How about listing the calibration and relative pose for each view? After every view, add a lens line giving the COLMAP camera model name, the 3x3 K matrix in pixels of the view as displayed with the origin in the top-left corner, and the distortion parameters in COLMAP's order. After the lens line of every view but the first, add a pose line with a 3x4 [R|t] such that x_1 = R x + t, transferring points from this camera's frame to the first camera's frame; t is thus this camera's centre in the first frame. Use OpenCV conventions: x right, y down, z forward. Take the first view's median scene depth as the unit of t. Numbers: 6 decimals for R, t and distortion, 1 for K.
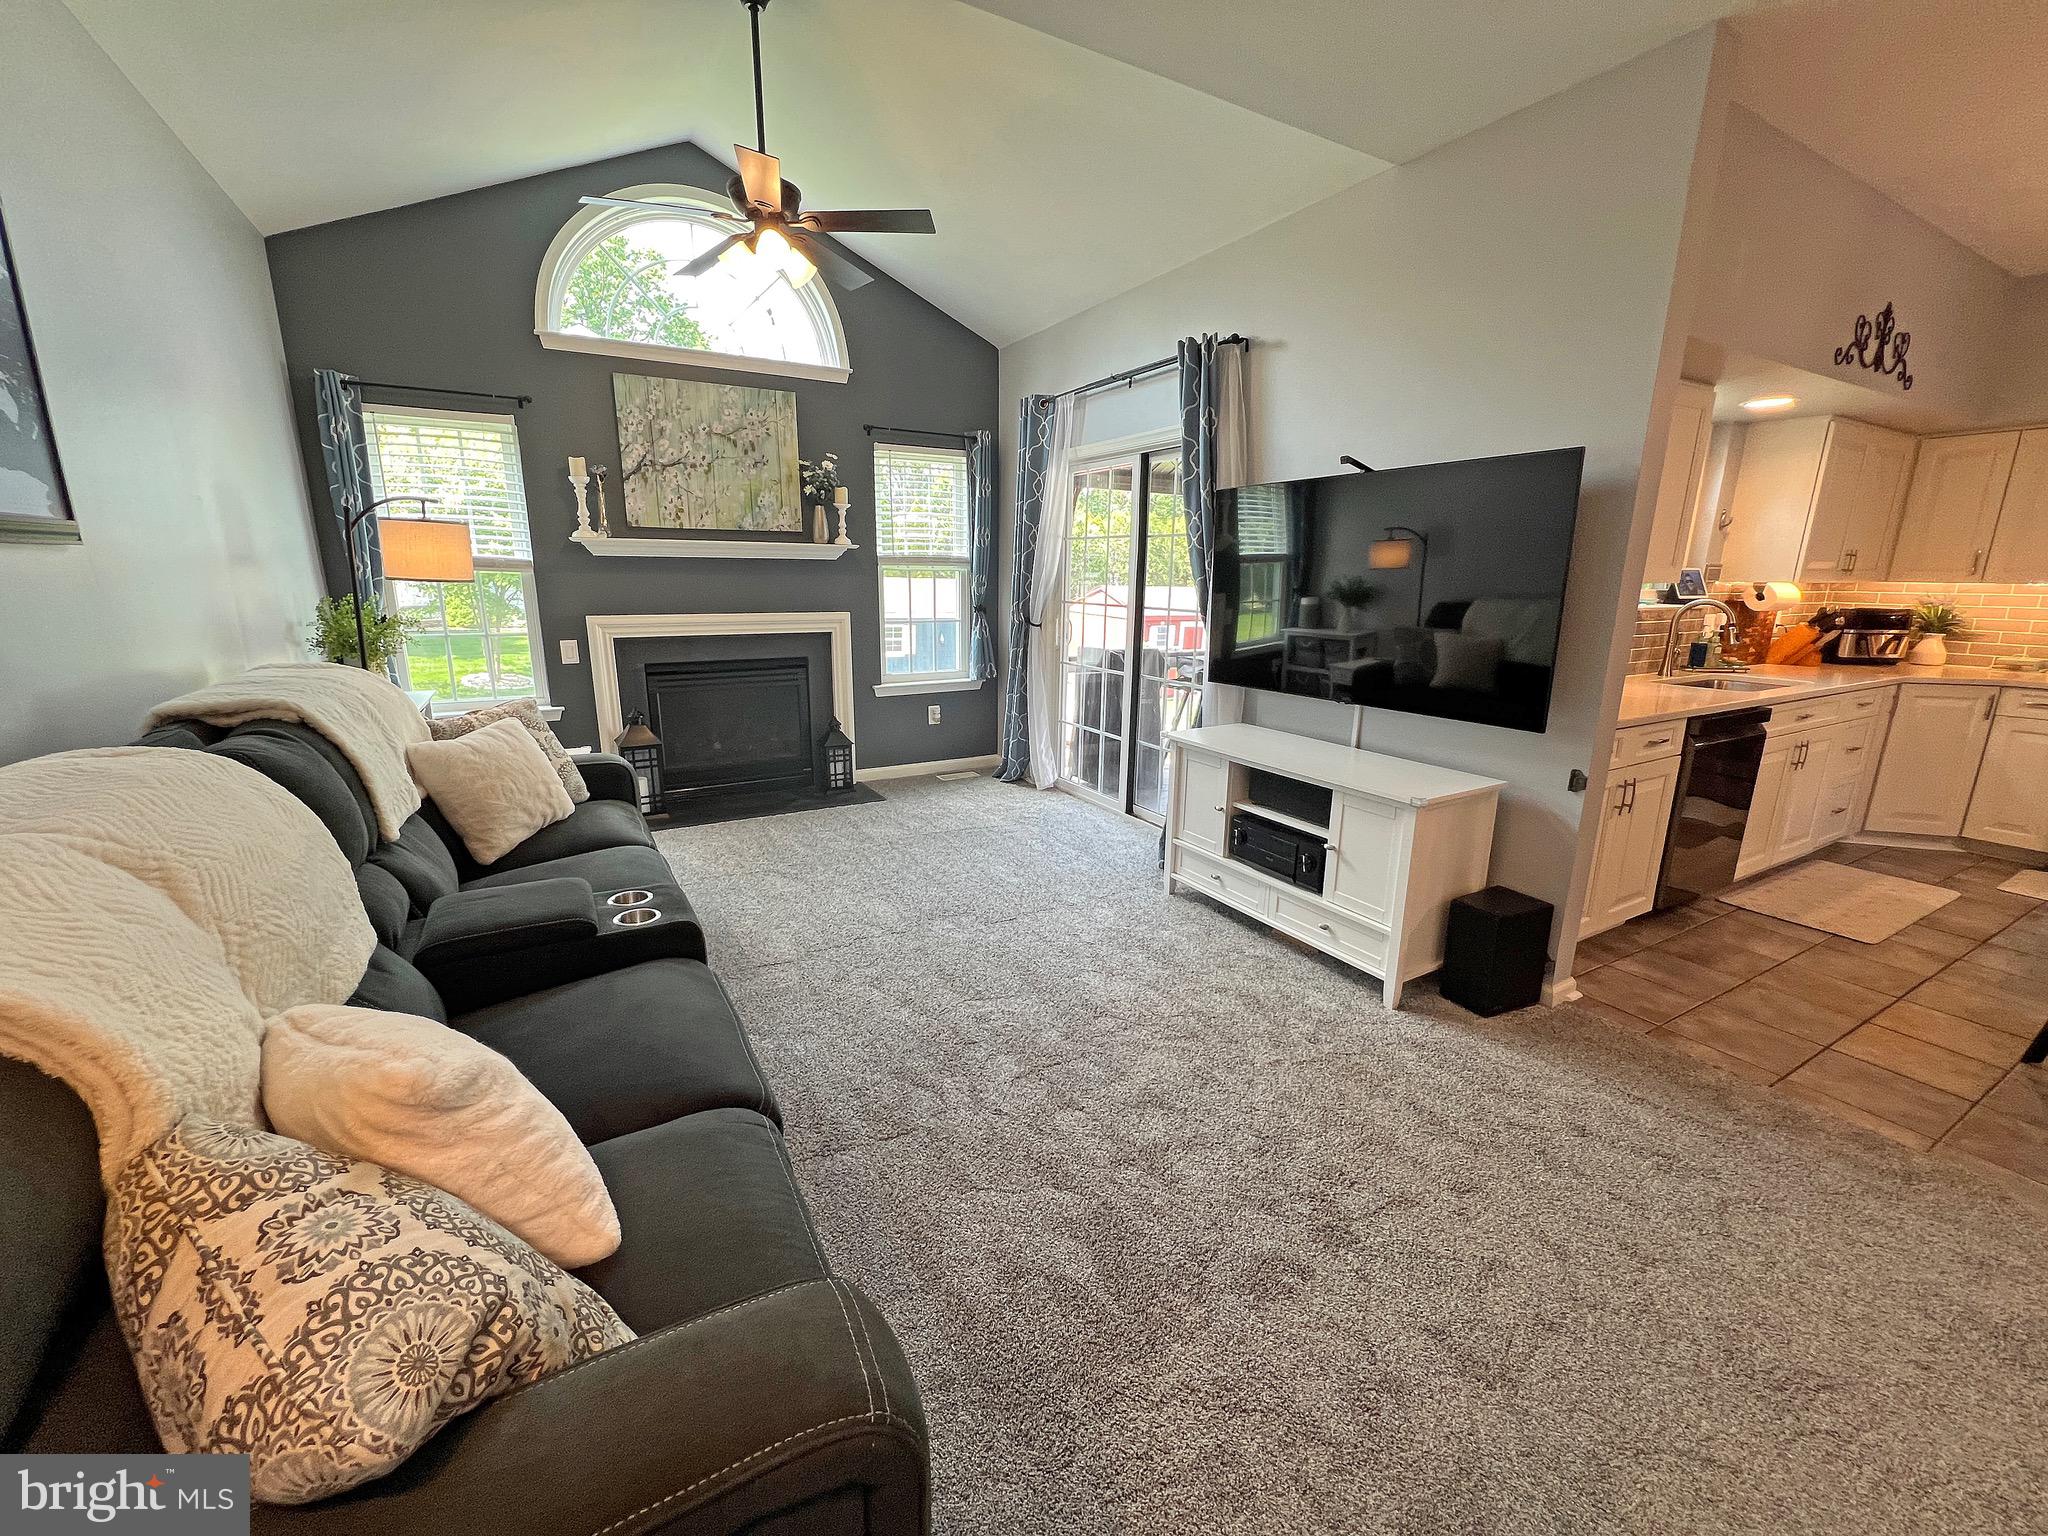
lens RADIAL K [[823.8, 0, 1022.2], [0, 823.8, 768.2], [0, 0, 1]] dist [-0.004311, 0.001372]
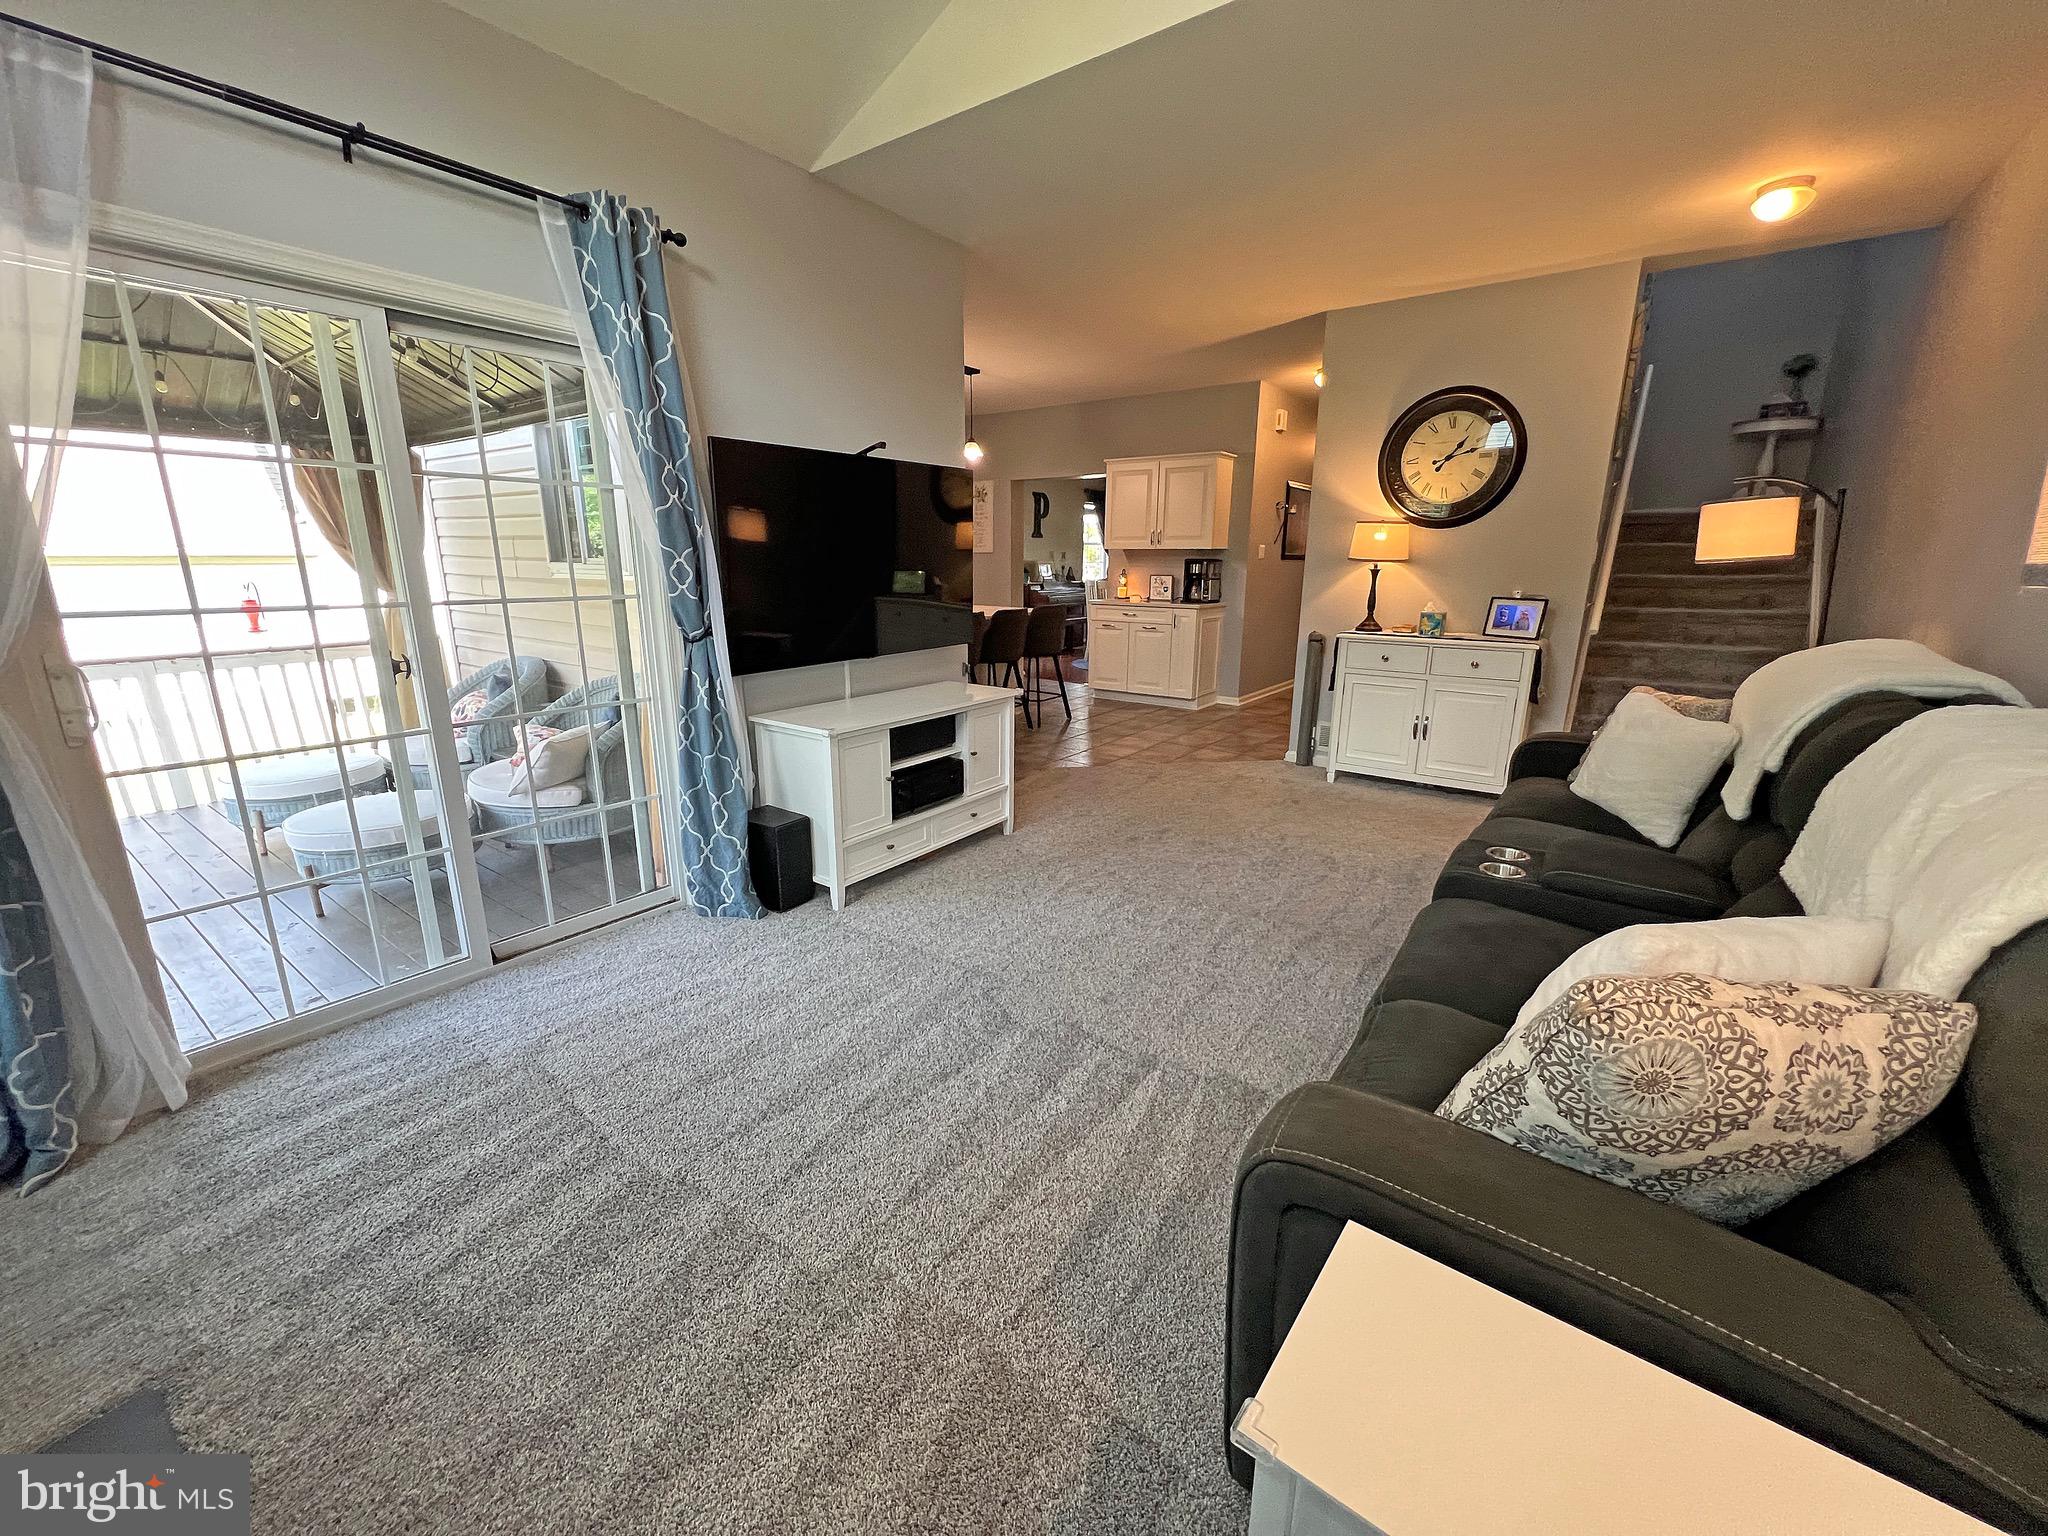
lens RADIAL K [[824.9, 0, 1024.8], [0, 824.9, 765.8], [0, 0, 1]] dist [-0.001067, 0.000071]
pose [[-0.412110, -0.233416, 0.880728, -0.559146], [0.205804, 0.917800, 0.339541, -0.213801], [-0.887587, 0.321186, -0.330197, 0.920017]]
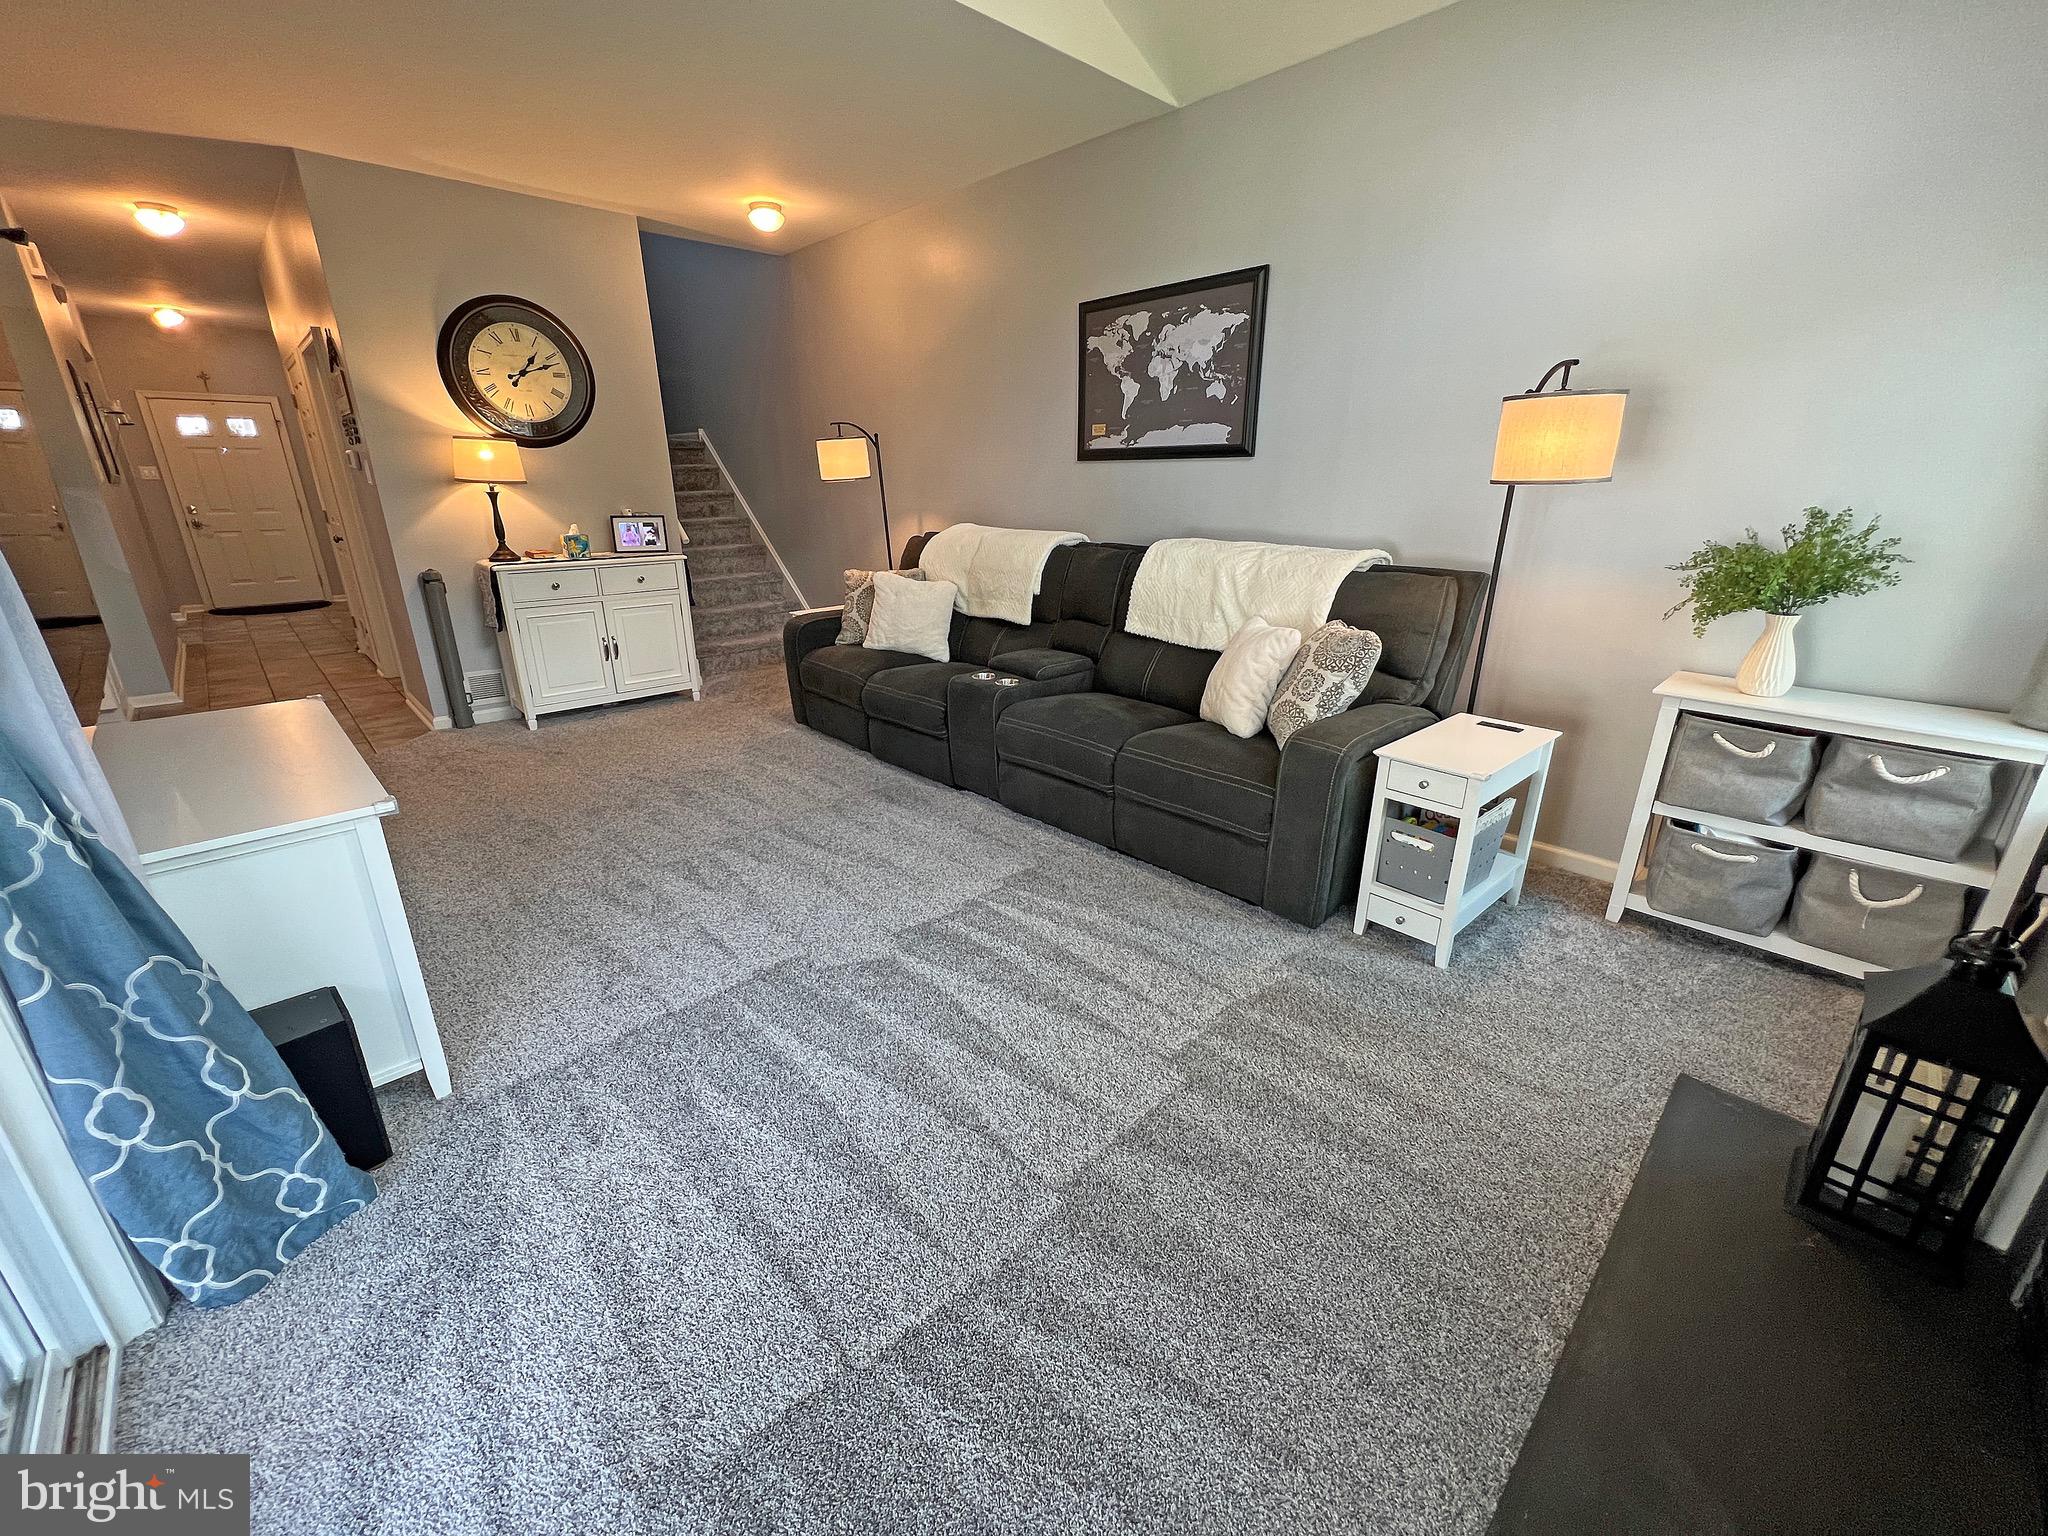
lens RADIAL K [[824.9, 0, 1018.0], [0, 824.9, 764.7], [0, 0, 1]] dist [-0.001067, 0.000071]
pose [[-0.969498, 0.074765, -0.233417, -0.057691], [-0.063377, 0.843480, 0.533409, -0.283570], [0.236763, 0.531932, -0.813014, 1.213070]]
